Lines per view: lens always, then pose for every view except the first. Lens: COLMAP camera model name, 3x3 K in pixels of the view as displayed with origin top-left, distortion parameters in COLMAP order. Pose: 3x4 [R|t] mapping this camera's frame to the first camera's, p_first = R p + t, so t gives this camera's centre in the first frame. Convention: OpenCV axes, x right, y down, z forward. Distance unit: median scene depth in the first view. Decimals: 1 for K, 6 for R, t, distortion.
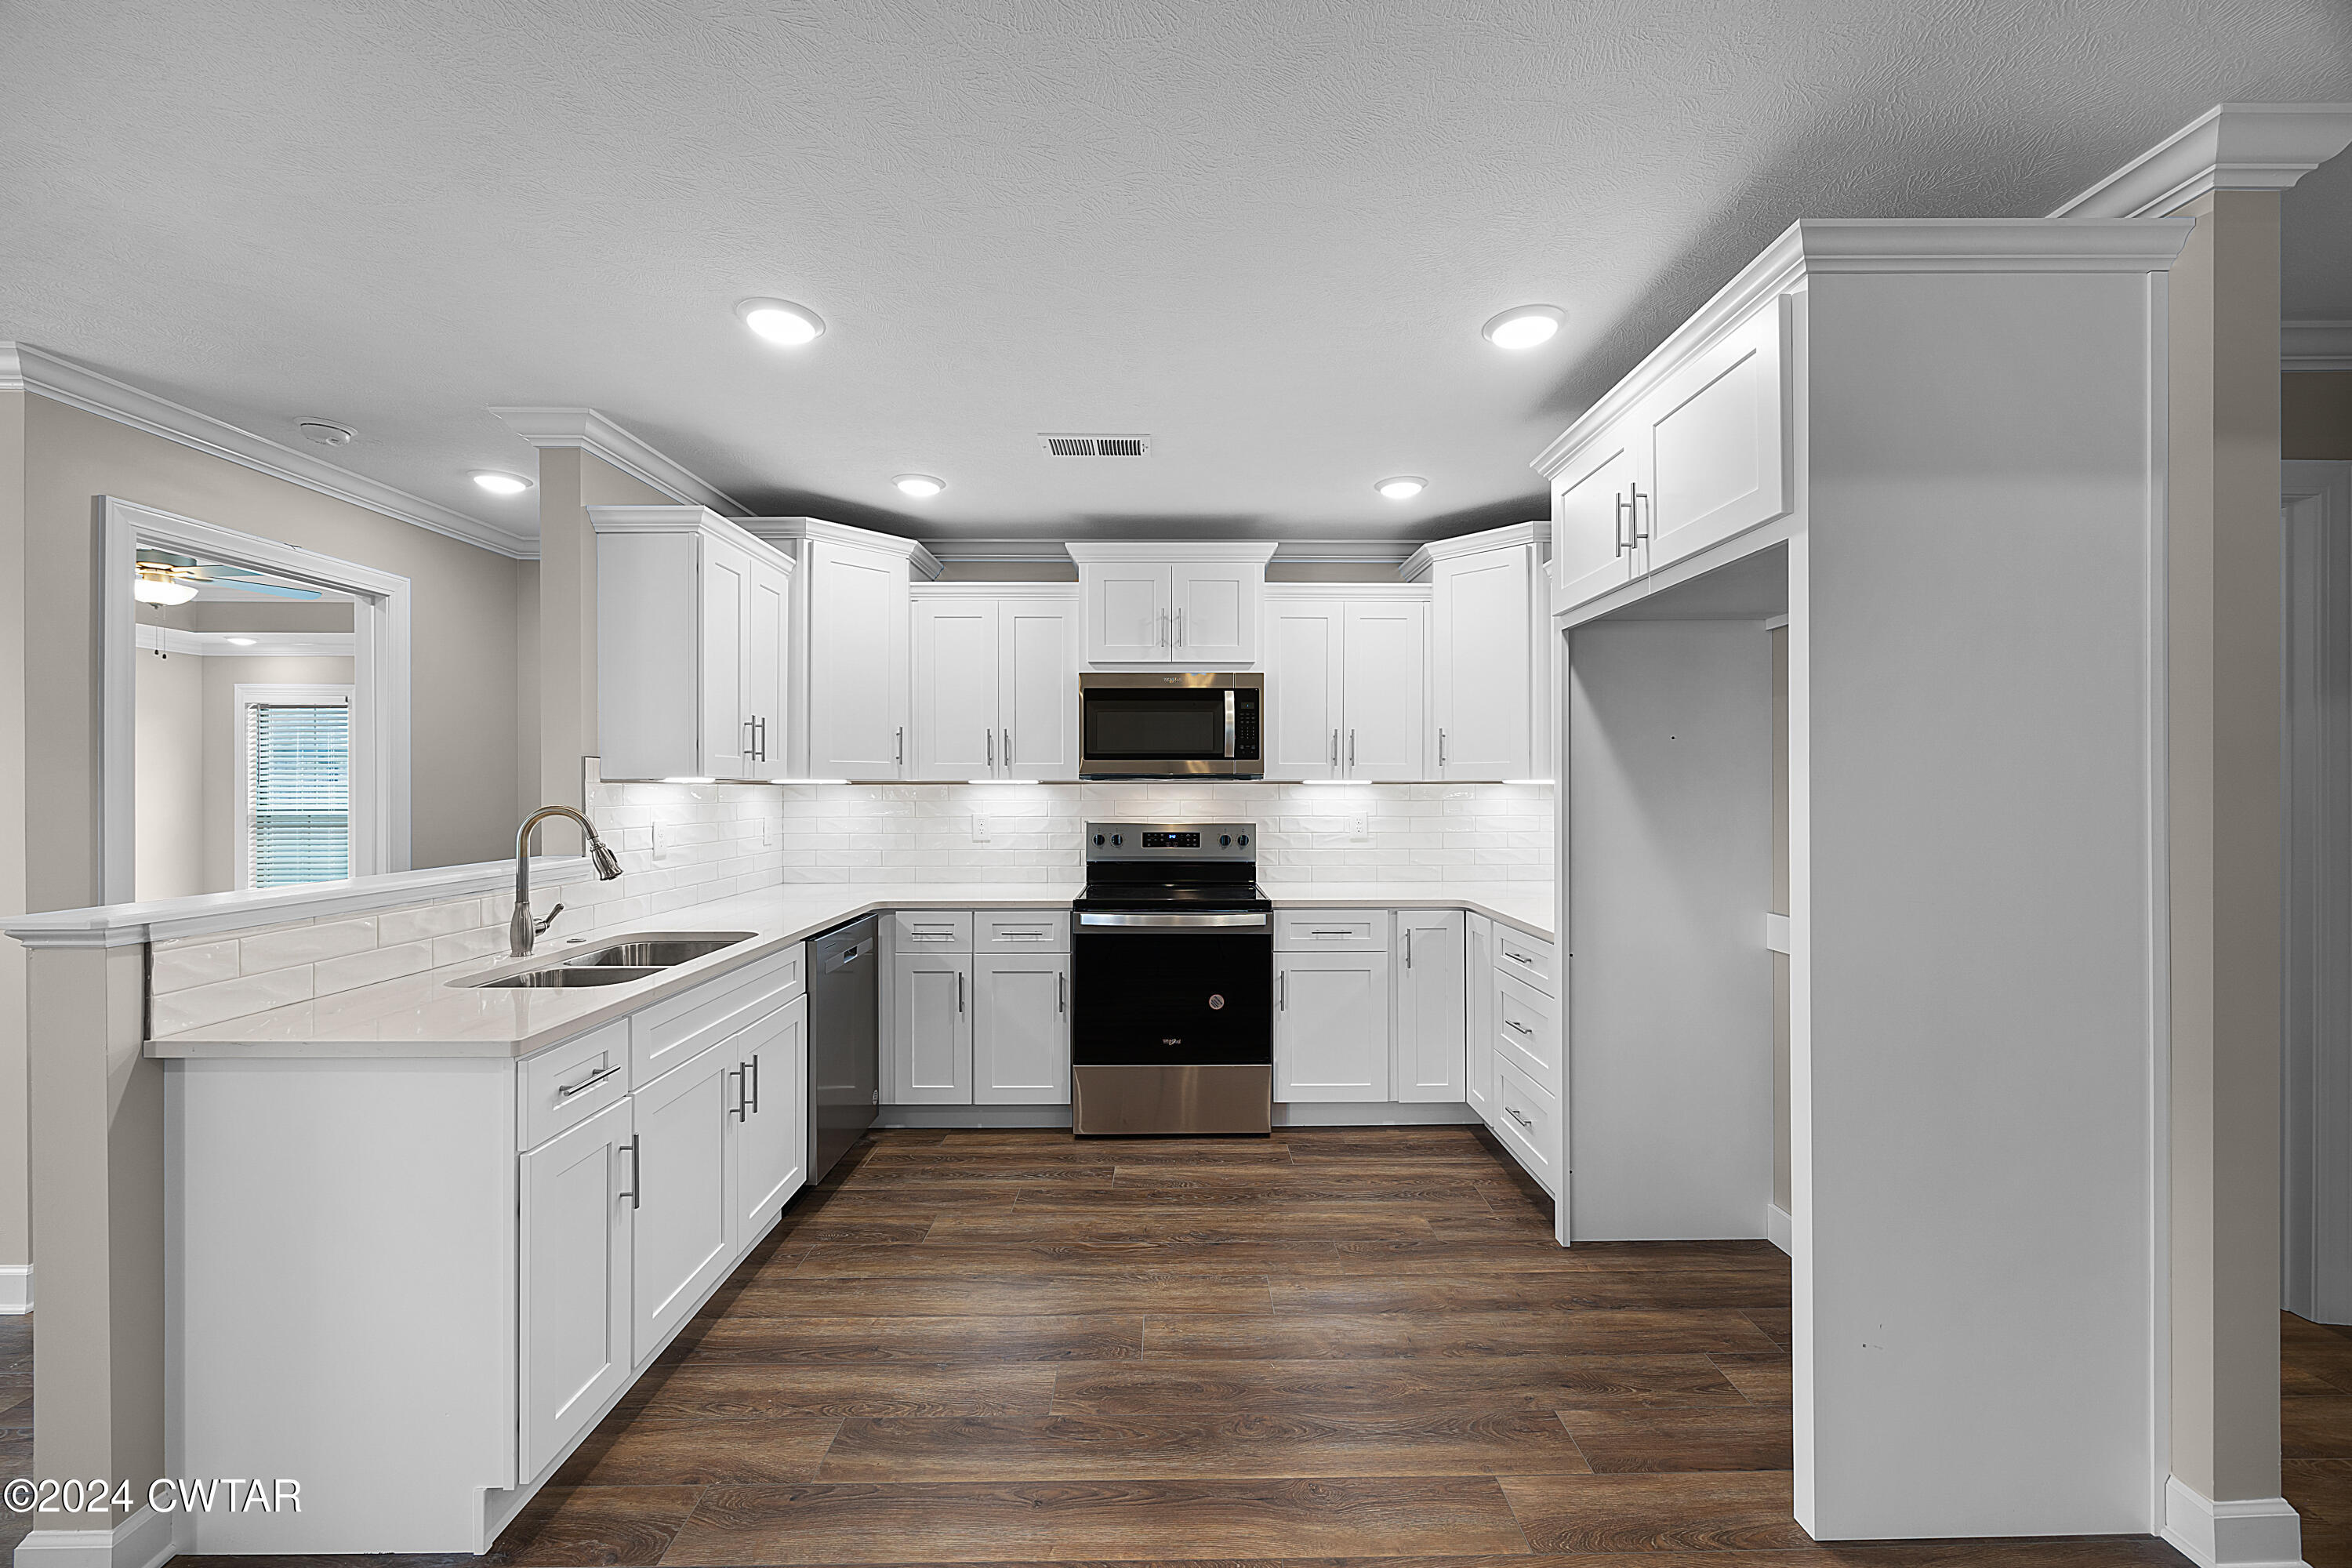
lens RADIAL K [[900.6, 0, 1181.7], [0, 900.6, 783.2], [0, 0, 1]] dist [-0.007243, -0.000096]
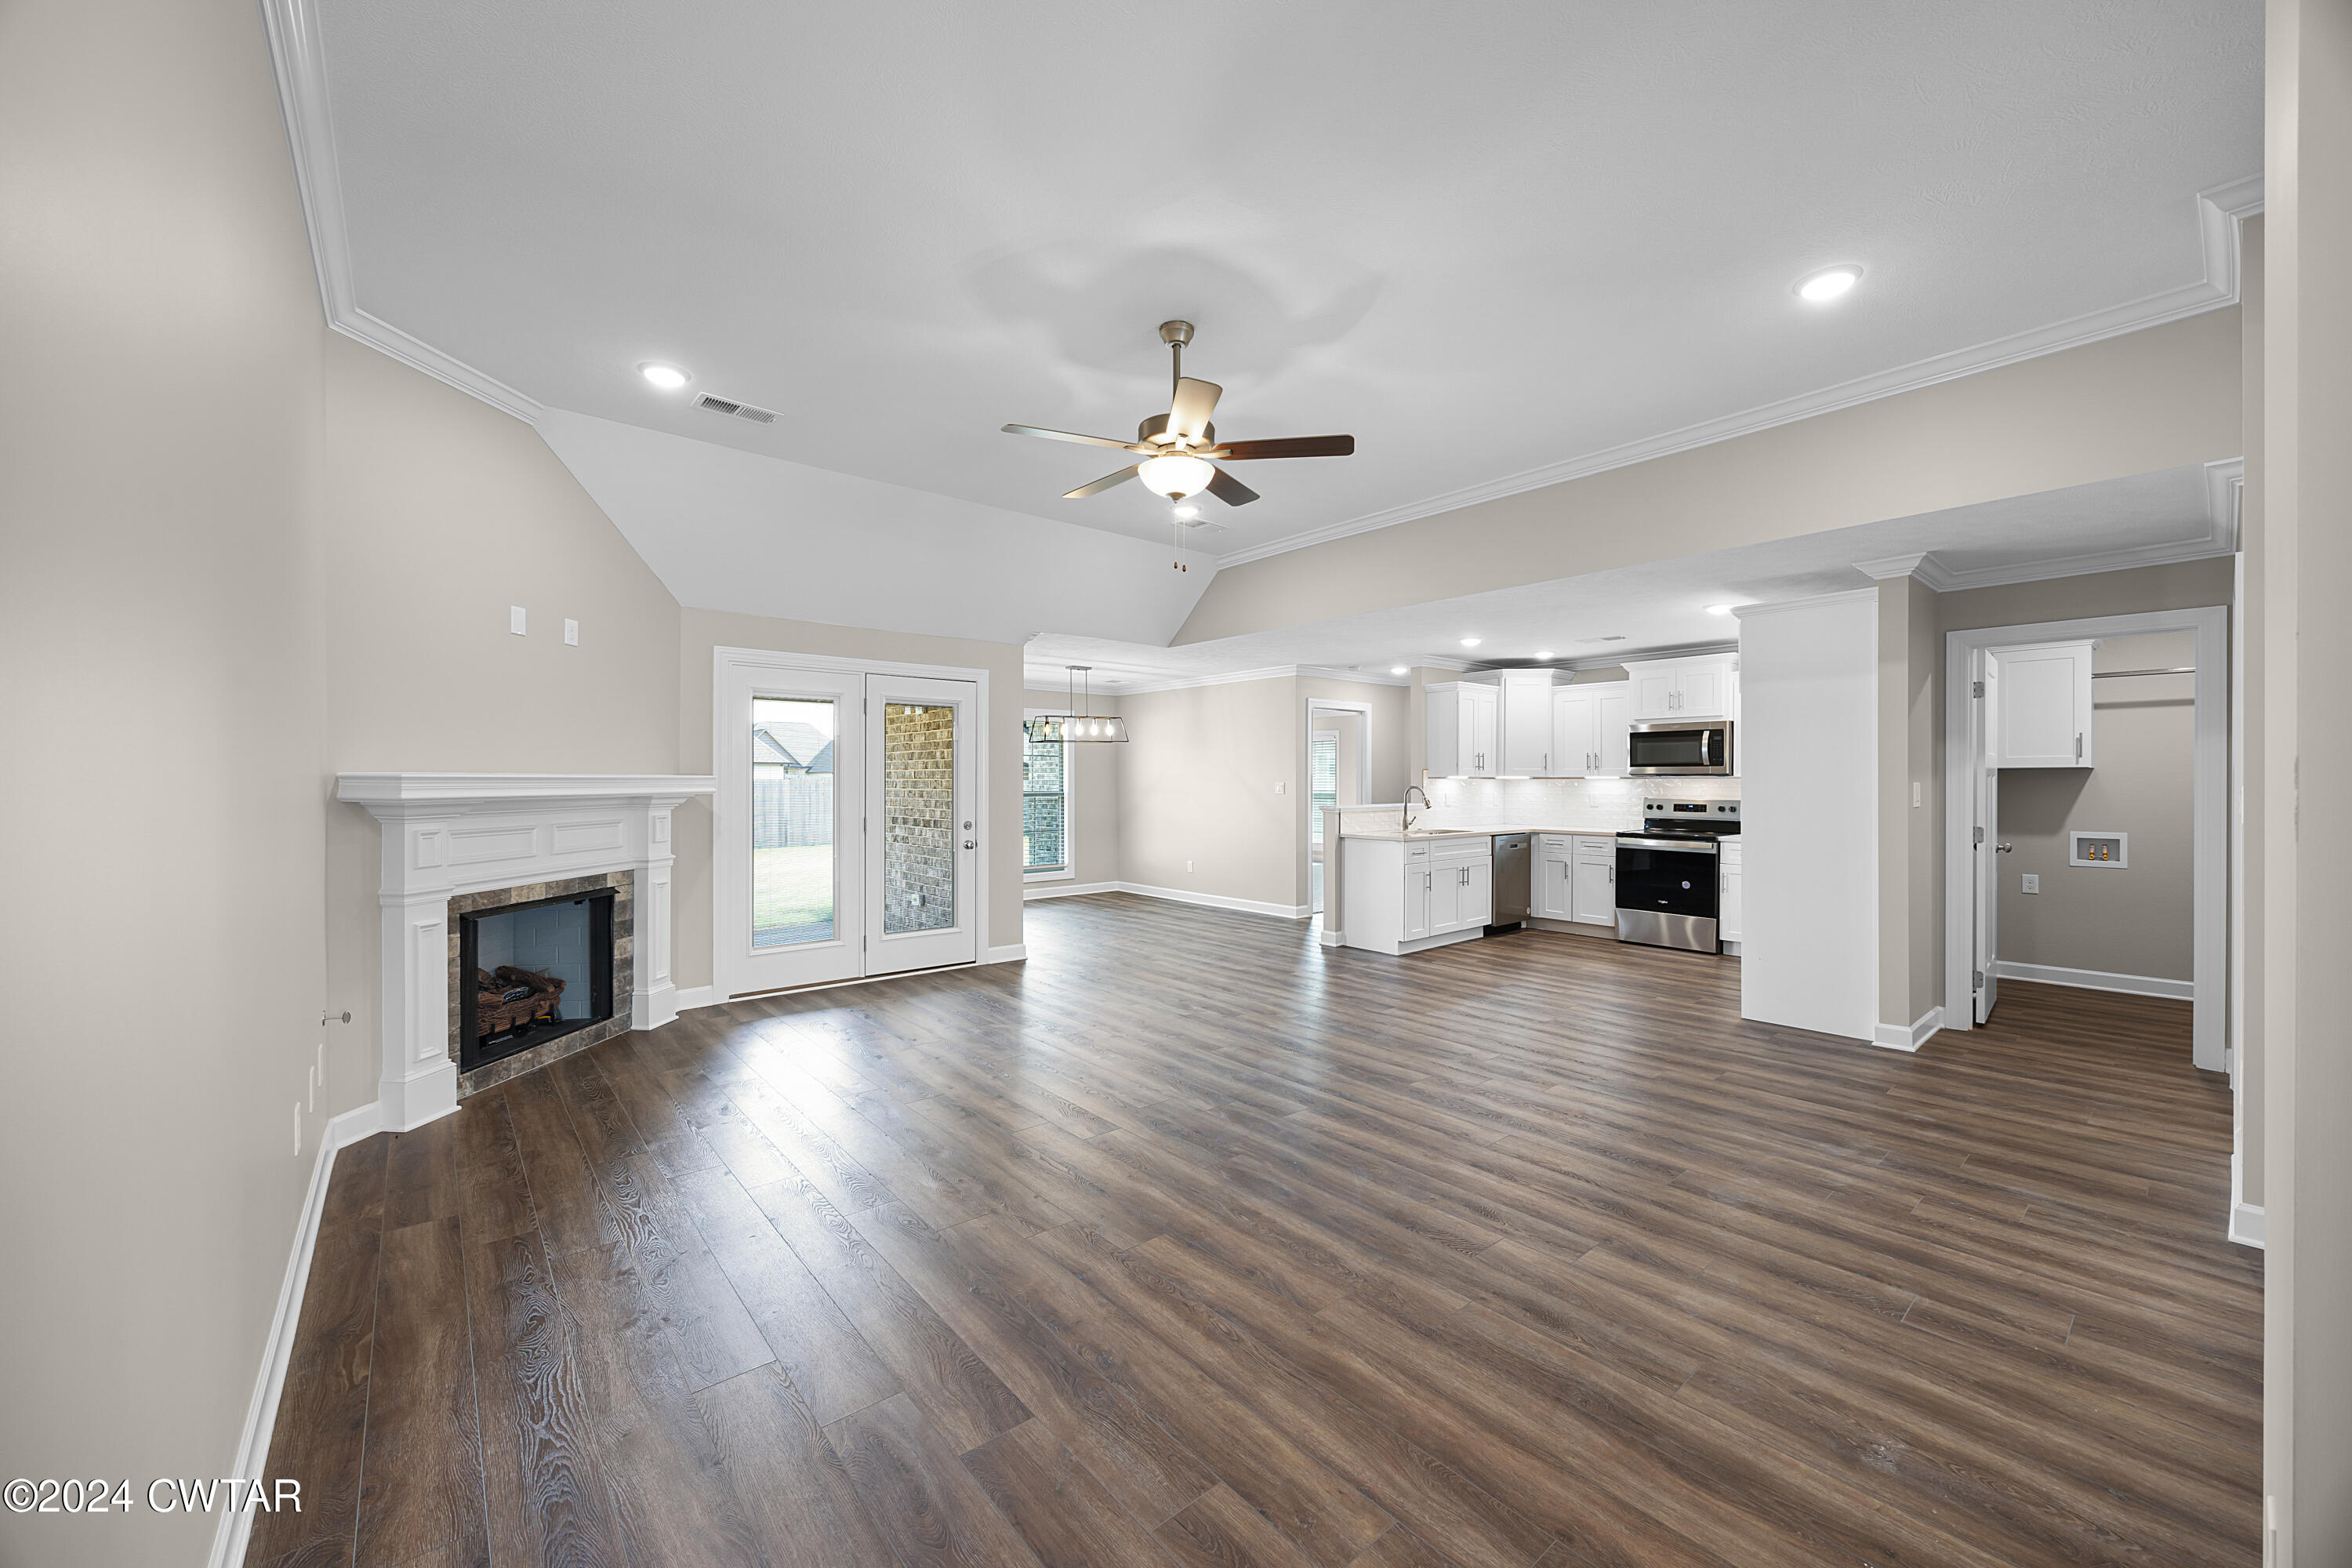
lens RADIAL K [[900.6, 0, 1182.0], [0, 900.6, 783.5], [0, 0, 1]] dist [-0.007243, -0.000096]
pose [[0.635236, 0.004376, -0.772306, 0.878124], [0.003715, 0.999955, 0.008721, -0.010082], [0.772309, -0.008409, 0.635191, -1.174728]]
